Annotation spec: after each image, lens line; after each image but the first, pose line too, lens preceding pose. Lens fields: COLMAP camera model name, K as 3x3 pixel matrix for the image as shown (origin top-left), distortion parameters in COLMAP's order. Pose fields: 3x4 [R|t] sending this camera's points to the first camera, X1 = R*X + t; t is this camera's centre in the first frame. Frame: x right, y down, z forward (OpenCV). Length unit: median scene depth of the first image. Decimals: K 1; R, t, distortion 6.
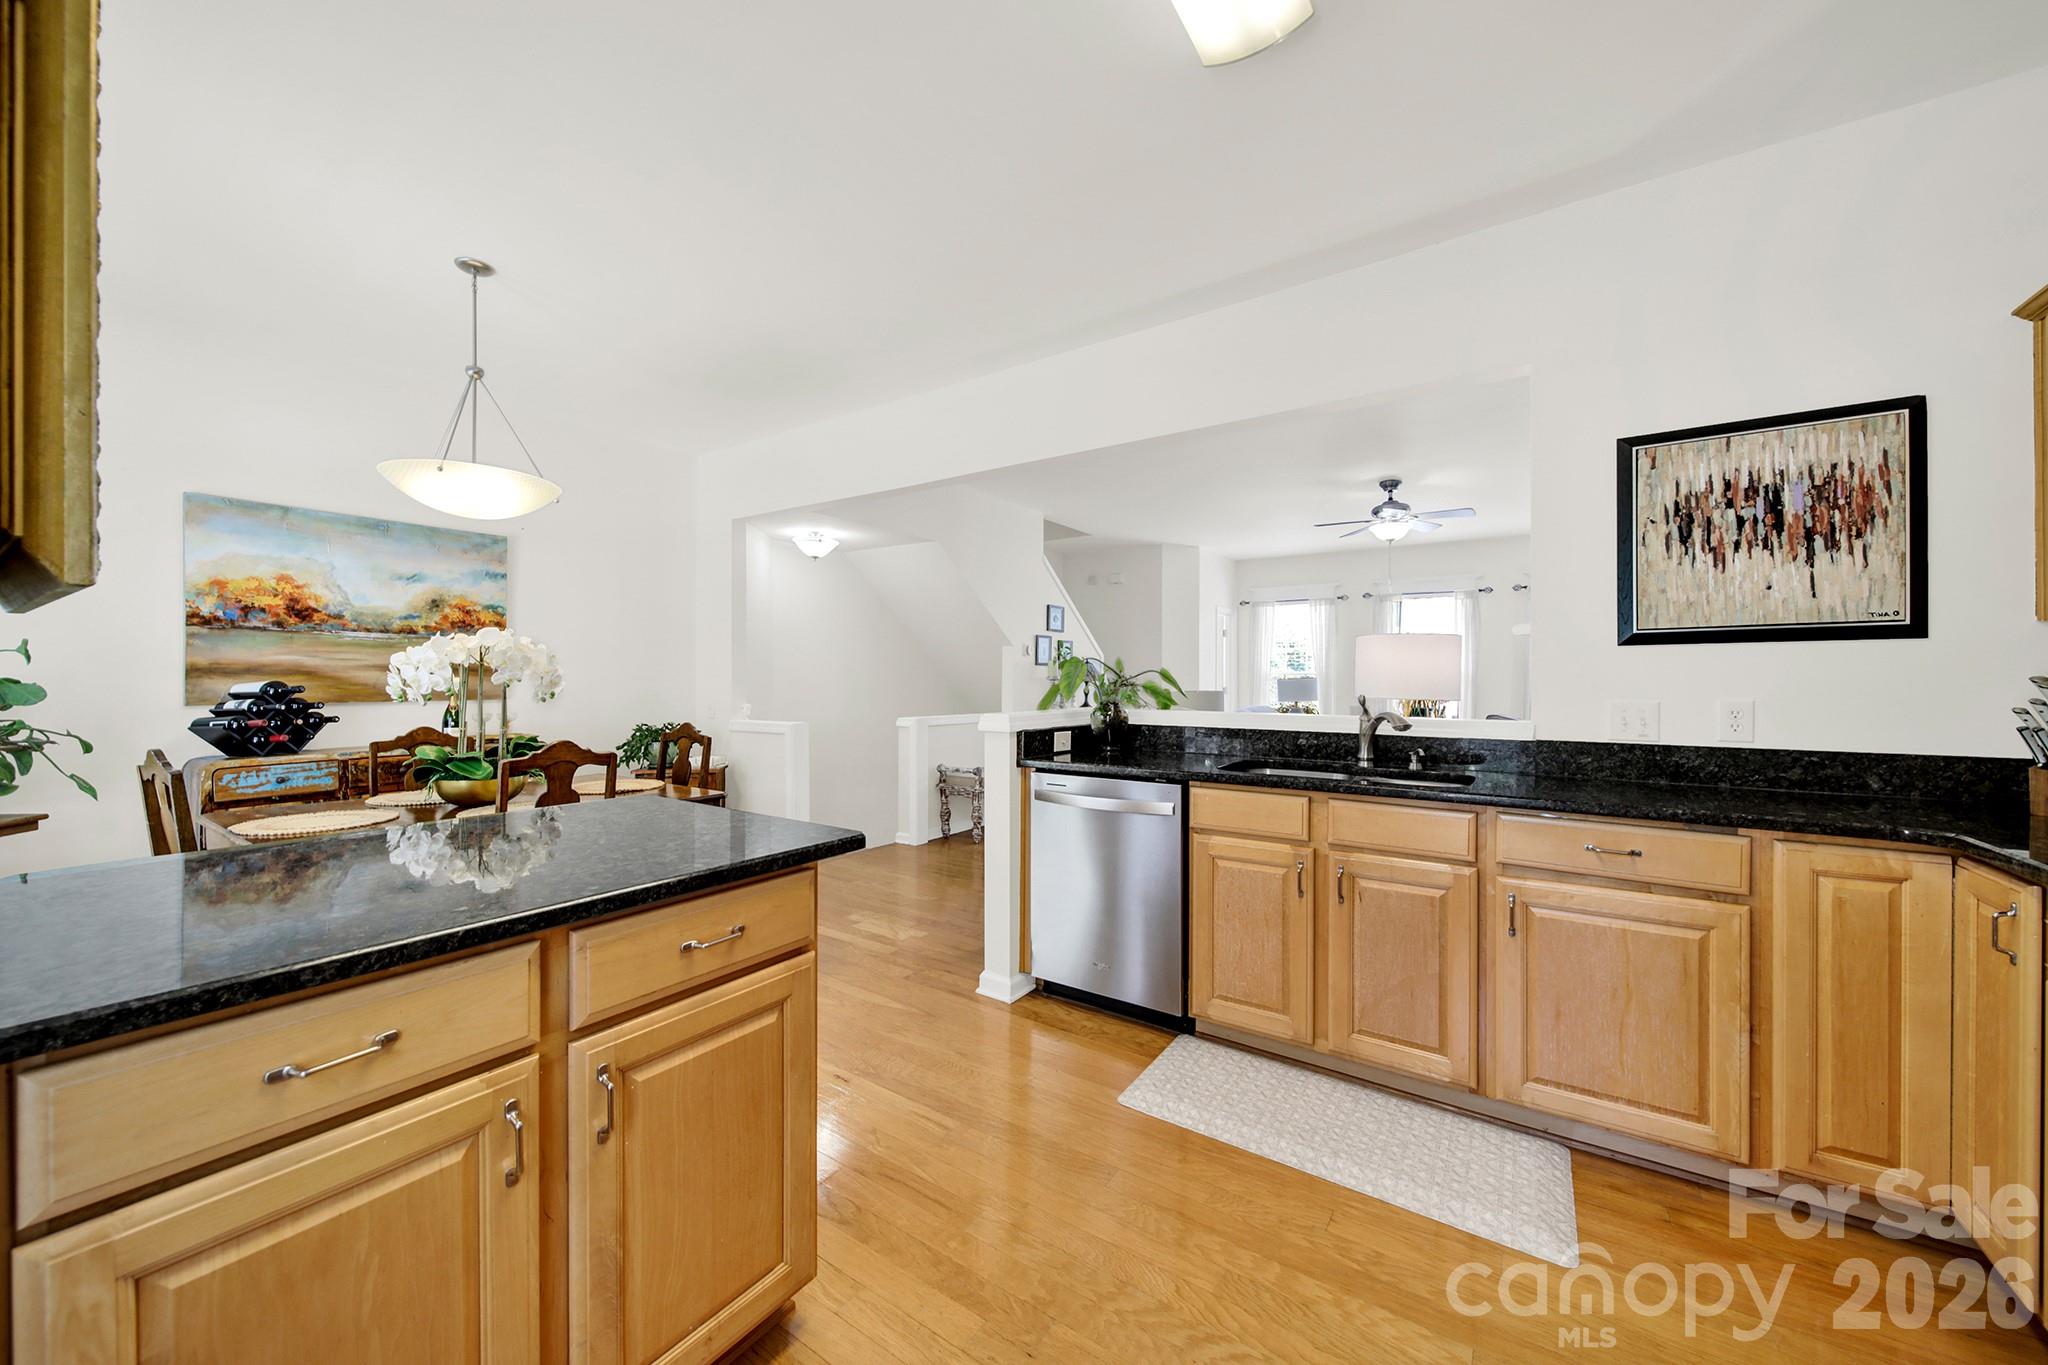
lens RADIAL K [[742.0, 0, 1024.3], [0, 742.0, 676.4], [0, 0, 1]] dist [0.000221, -0.002002]
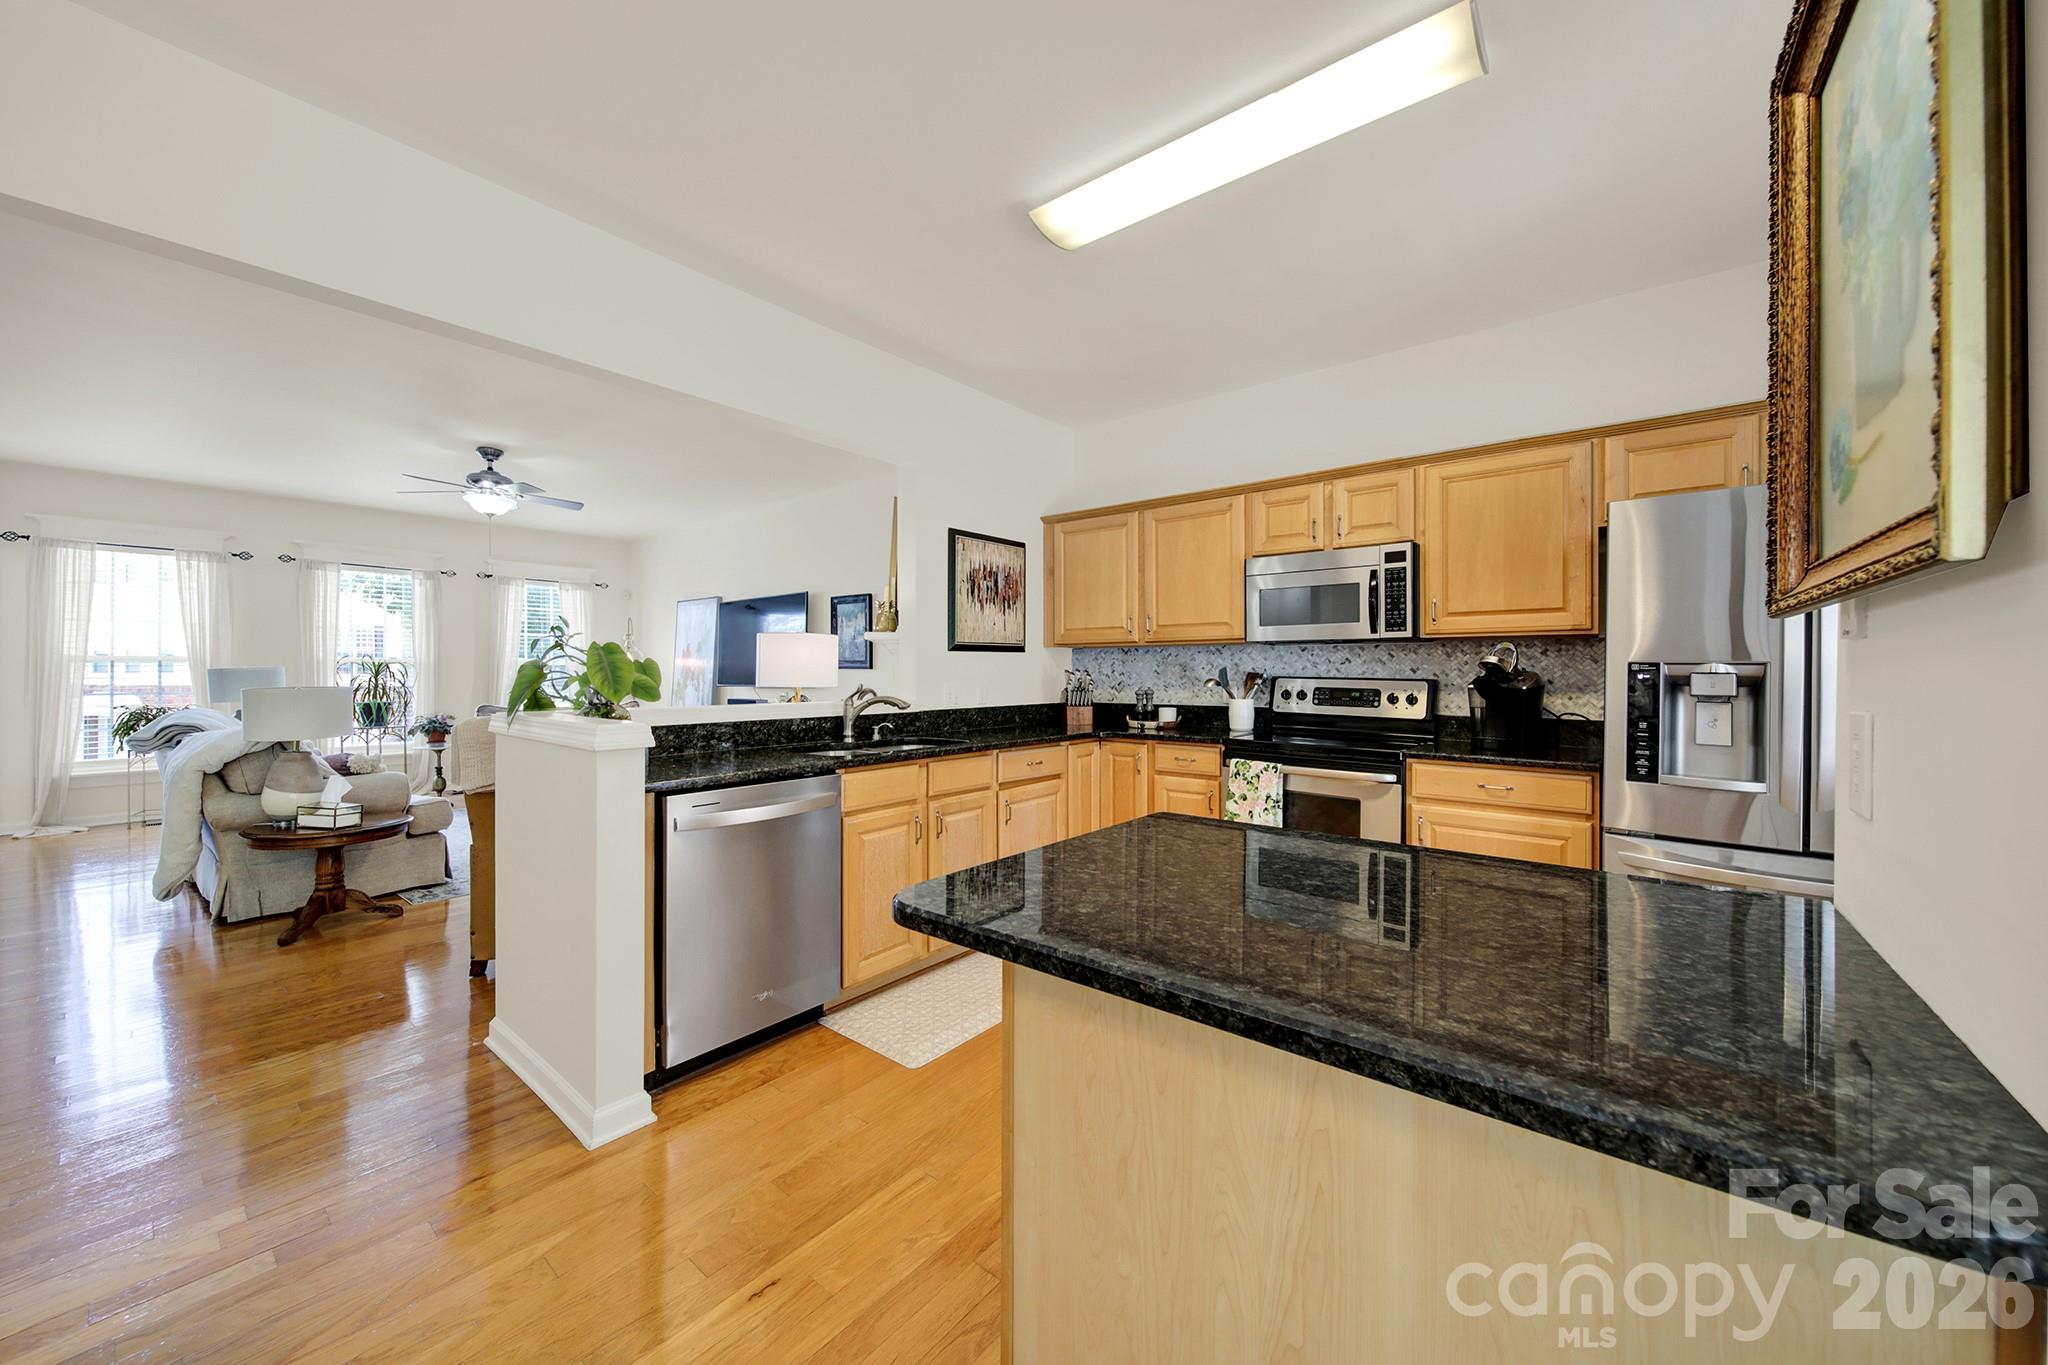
lens RADIAL K [[737.5, 0, 1019.6], [0, 737.5, 671.9], [0, 0, 1]] dist [0.000497, -0.001596]
pose [[0.083005, -0.006310, 0.996529, -0.595258], [-0.005194, 0.999964, 0.006764, -0.004593], [-0.996536, -0.005737, 0.082969, 0.491545]]
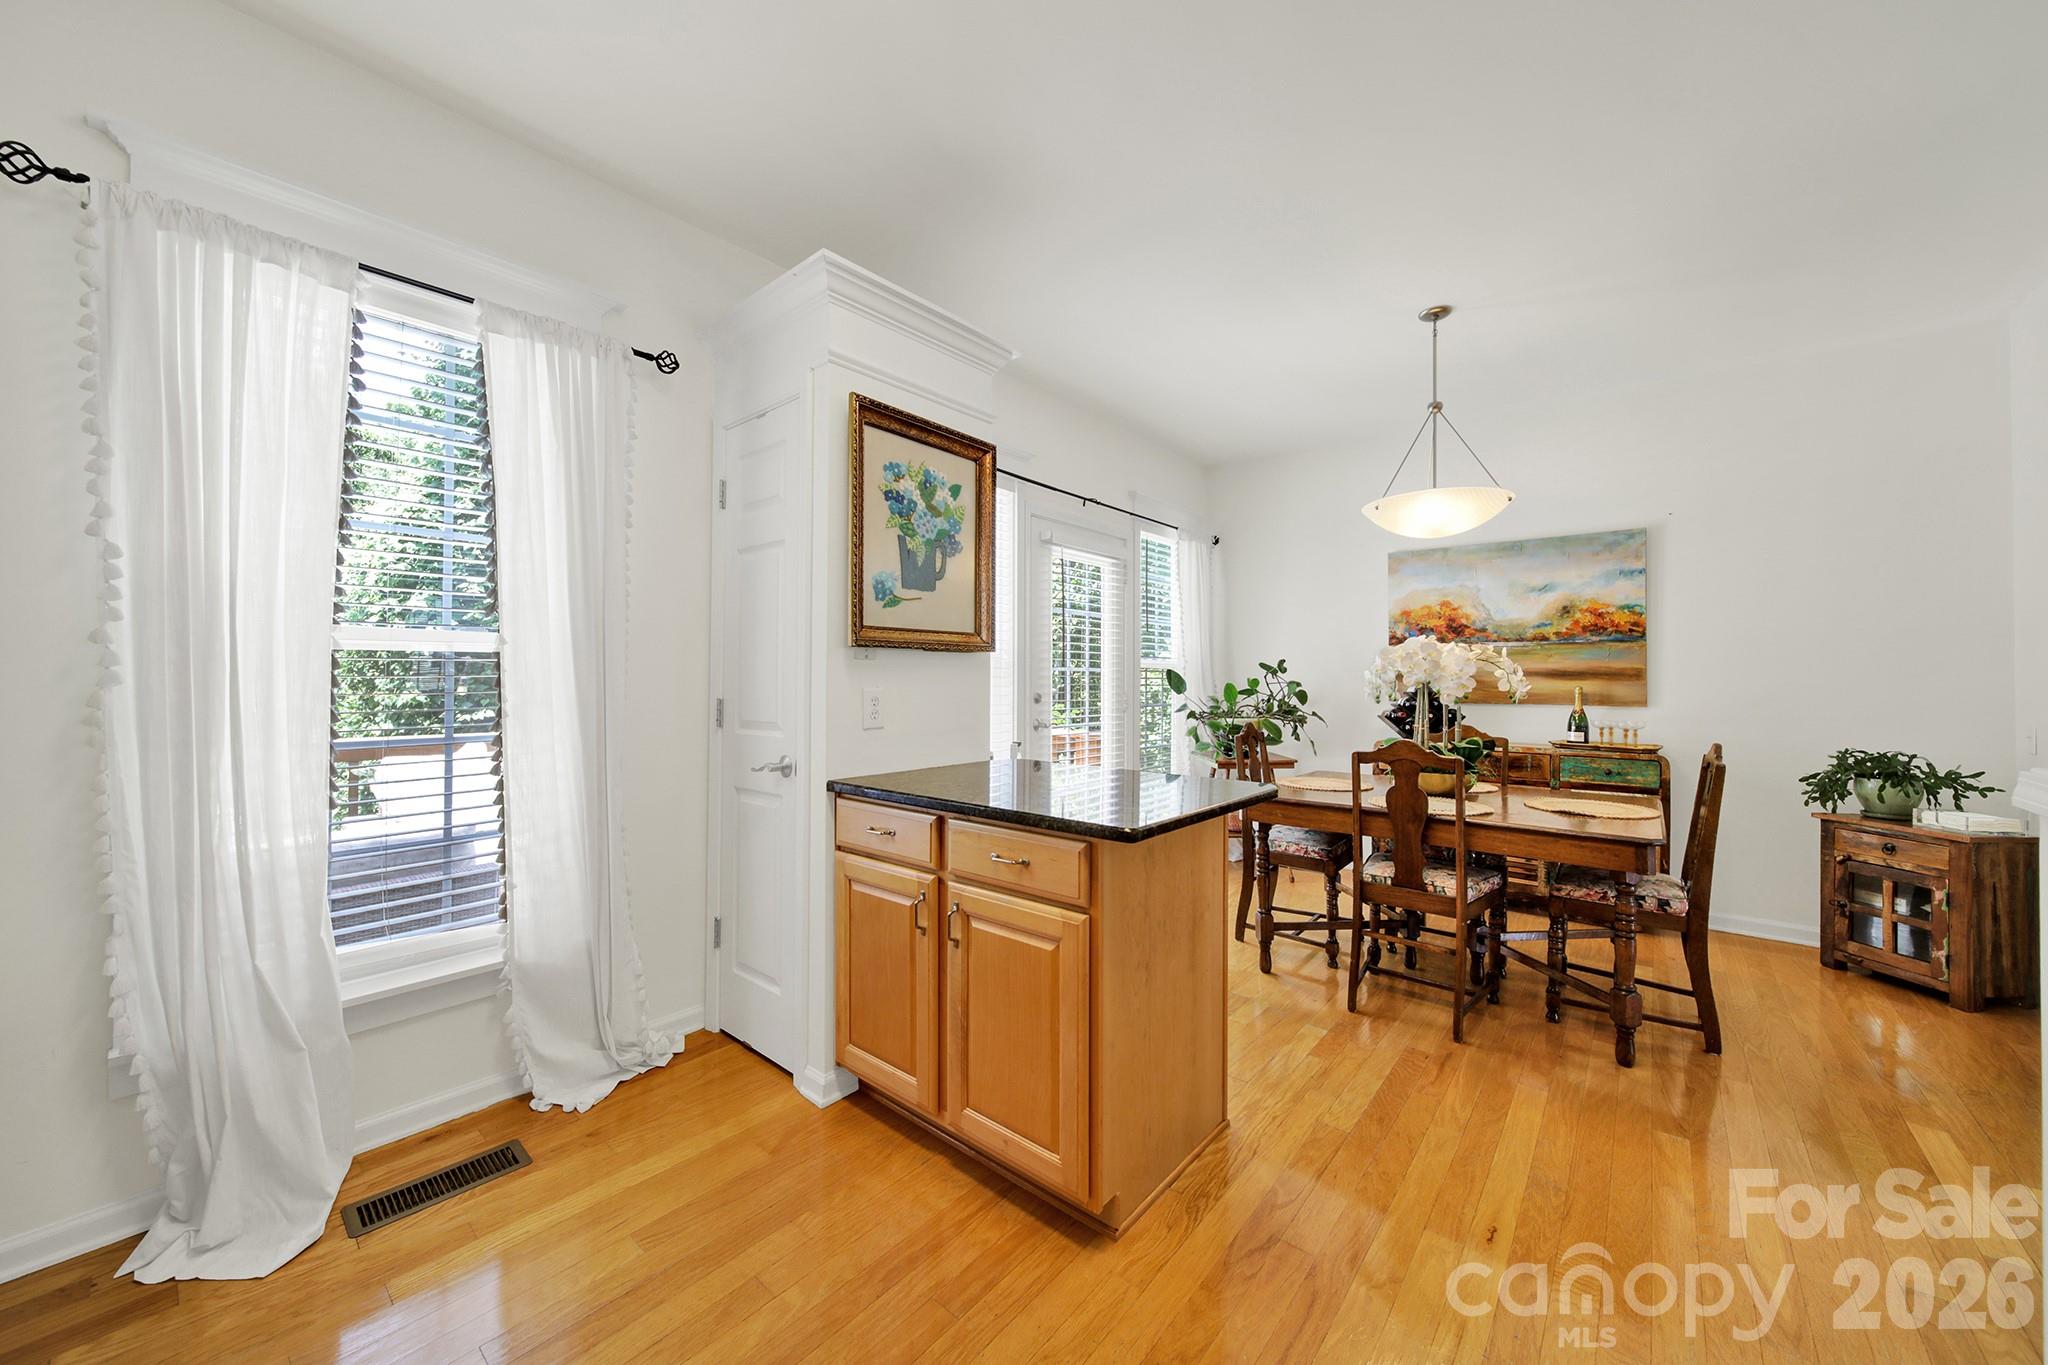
lens RADIAL K [[737.5, 0, 1019.6], [0, 737.5, 671.9], [0, 0, 1]] dist [0.000497, -0.001596]
pose [[-0.102056, -0.013252, -0.994690, 0.354148], [-0.003576, 0.999910, -0.012955, 0.004162], [0.994772, 0.002235, -0.102094, 0.415634]]
